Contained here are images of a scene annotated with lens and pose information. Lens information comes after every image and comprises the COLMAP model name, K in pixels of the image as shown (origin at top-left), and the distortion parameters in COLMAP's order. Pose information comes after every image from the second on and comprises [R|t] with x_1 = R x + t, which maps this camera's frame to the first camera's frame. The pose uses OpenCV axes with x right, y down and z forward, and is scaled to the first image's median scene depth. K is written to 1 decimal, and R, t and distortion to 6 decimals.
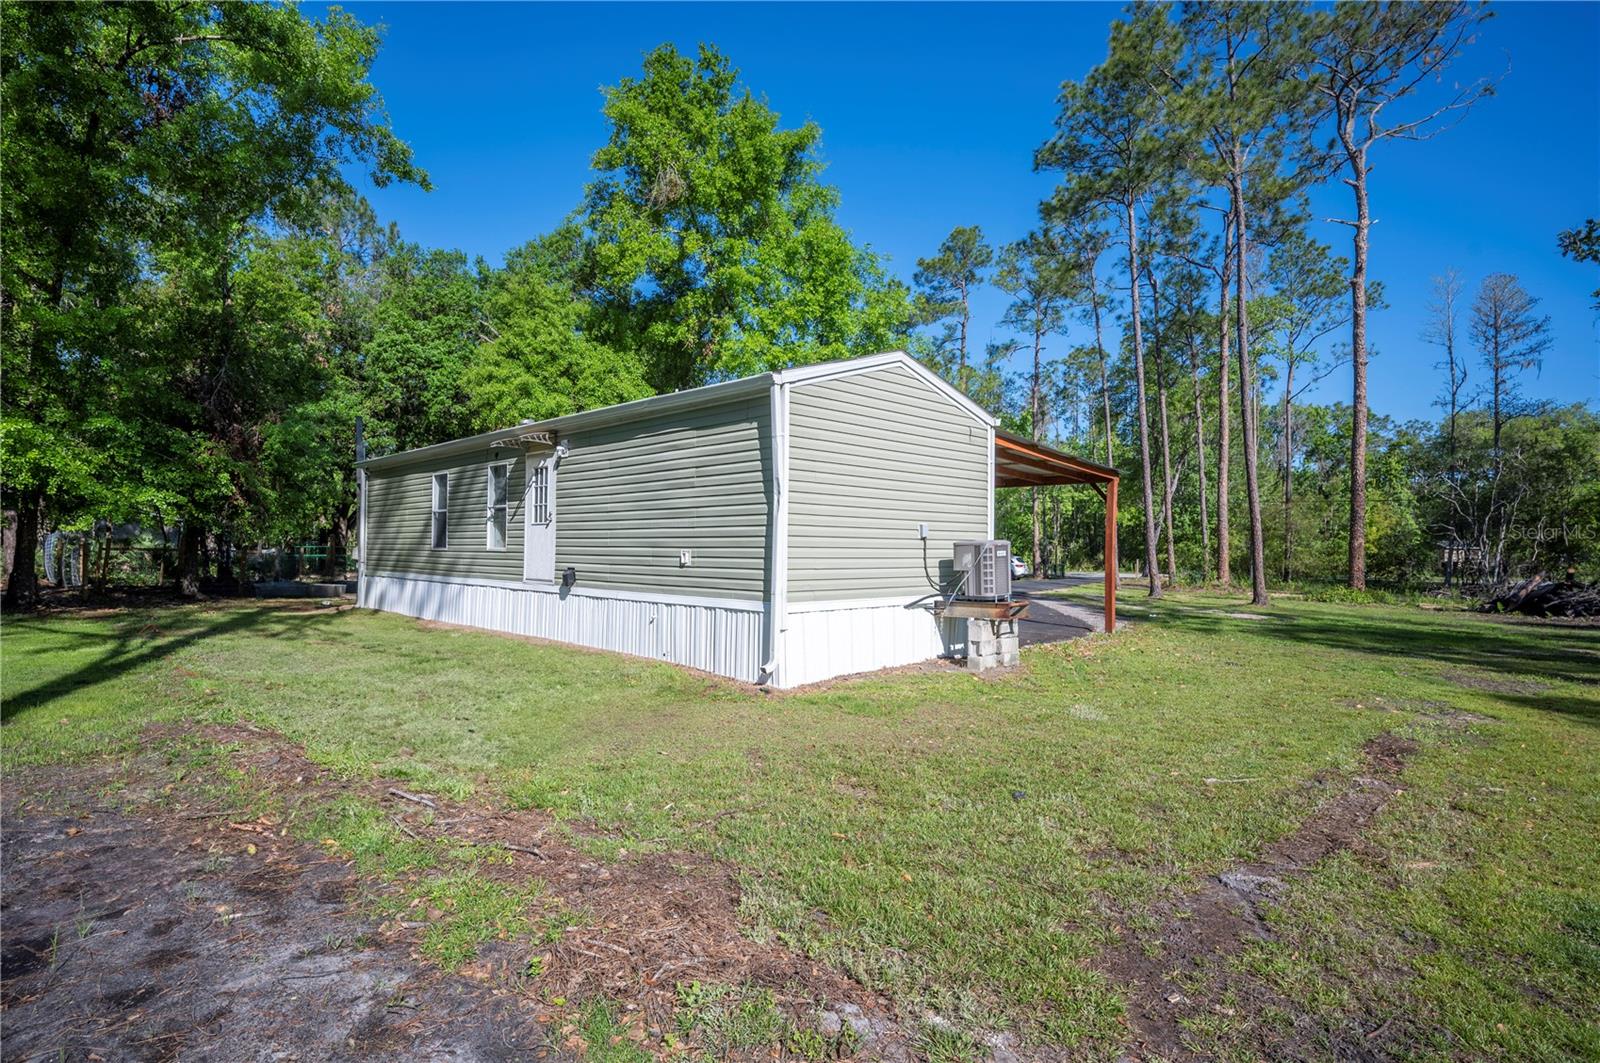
lens RADIAL K [[805.7, 0, 800.0], [0, 805.7, 531.5], [0, 0, 1]] dist [-0.016679, 0.000152]
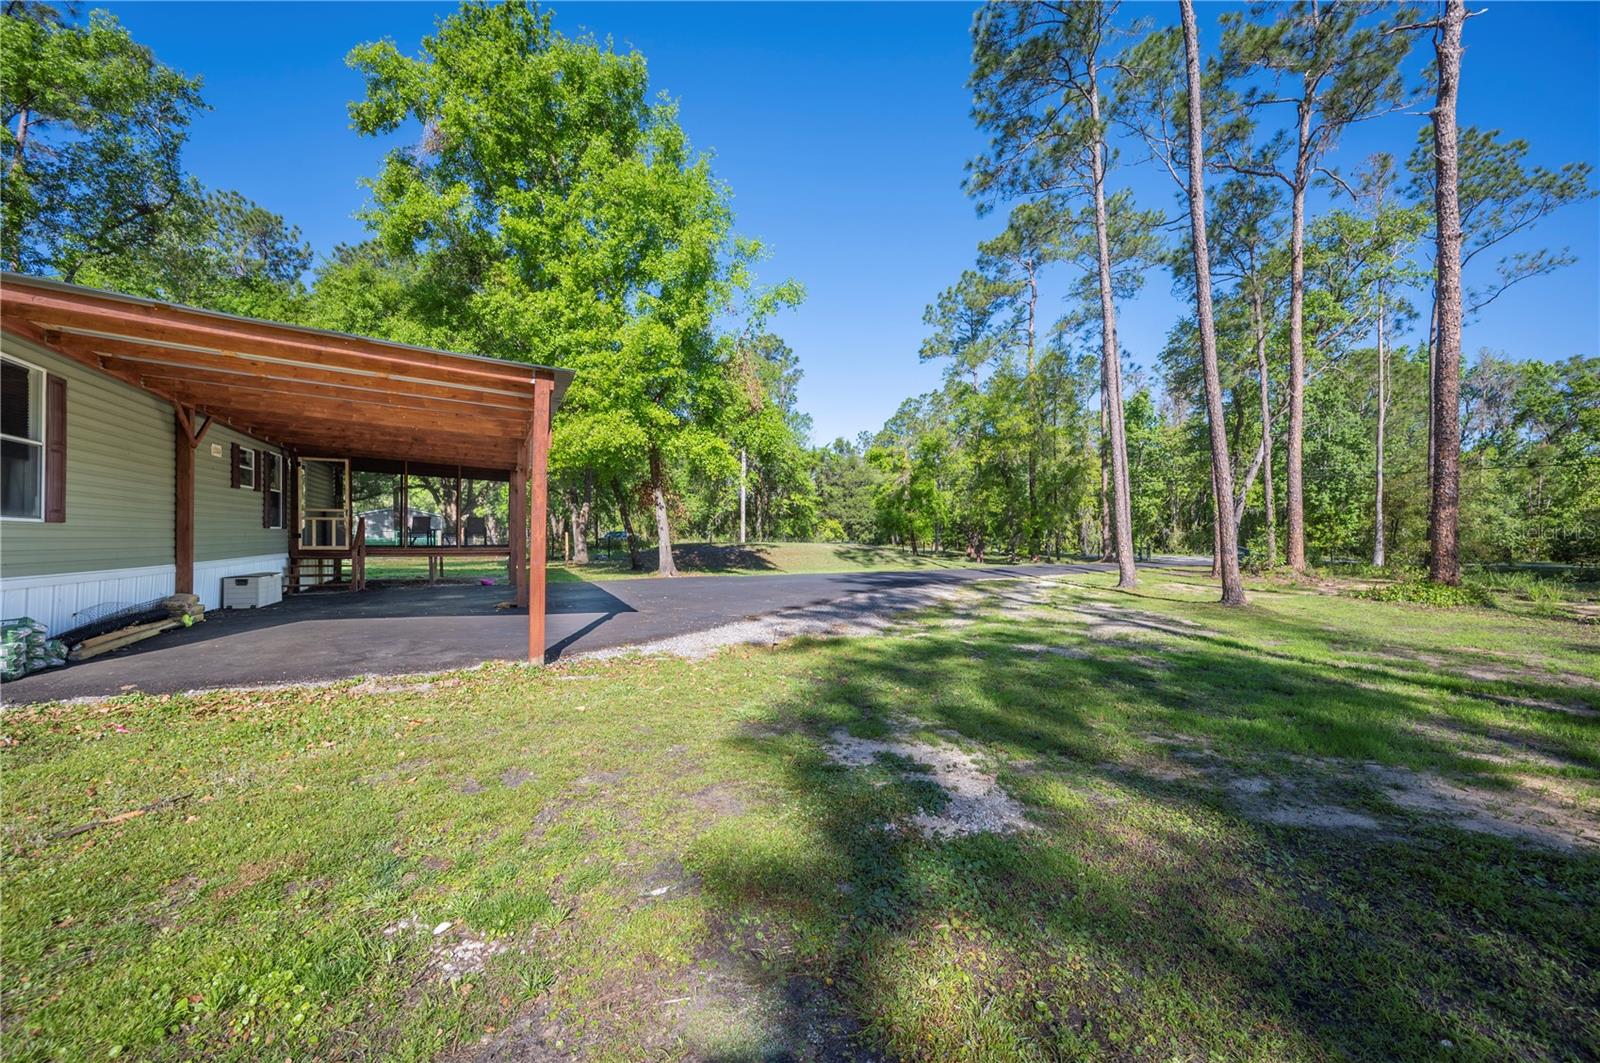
lens RADIAL K [[633.4, 0, 806.5], [0, 633.4, 530.5], [0, 0, 1]] dist [-0.000290, -0.000054]
pose [[0.947581, -0.008812, -0.319394, 0.427998], [0.012518, 0.999876, 0.009552, 0.020562], [0.319270, -0.013049, 0.947574, 0.393998]]
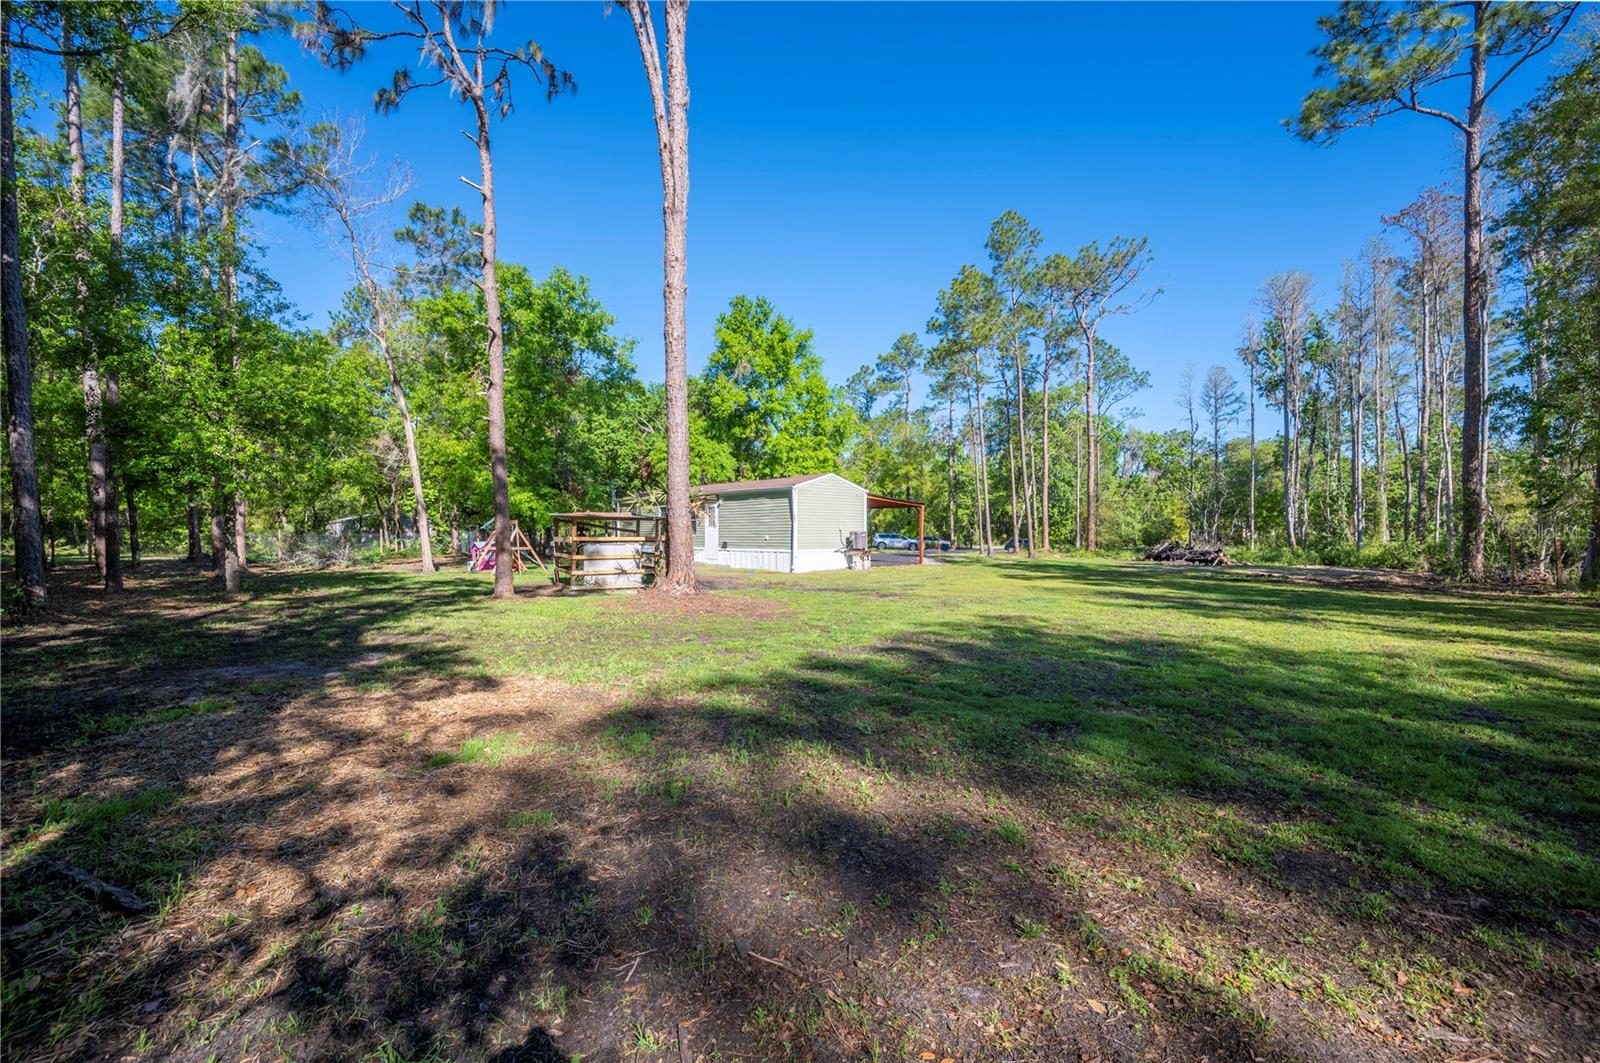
lens RADIAL K [[637.5, 0, 801.2], [0, 637.5, 524.1], [0, 0, 1]] dist [-0.001655, -0.000077]
pose [[0.999795, -0.012526, -0.015880, 0.015791], [0.012654, 0.999888, 0.008004, -0.017658], [0.015778, -0.008203, 0.999842, -0.668862]]
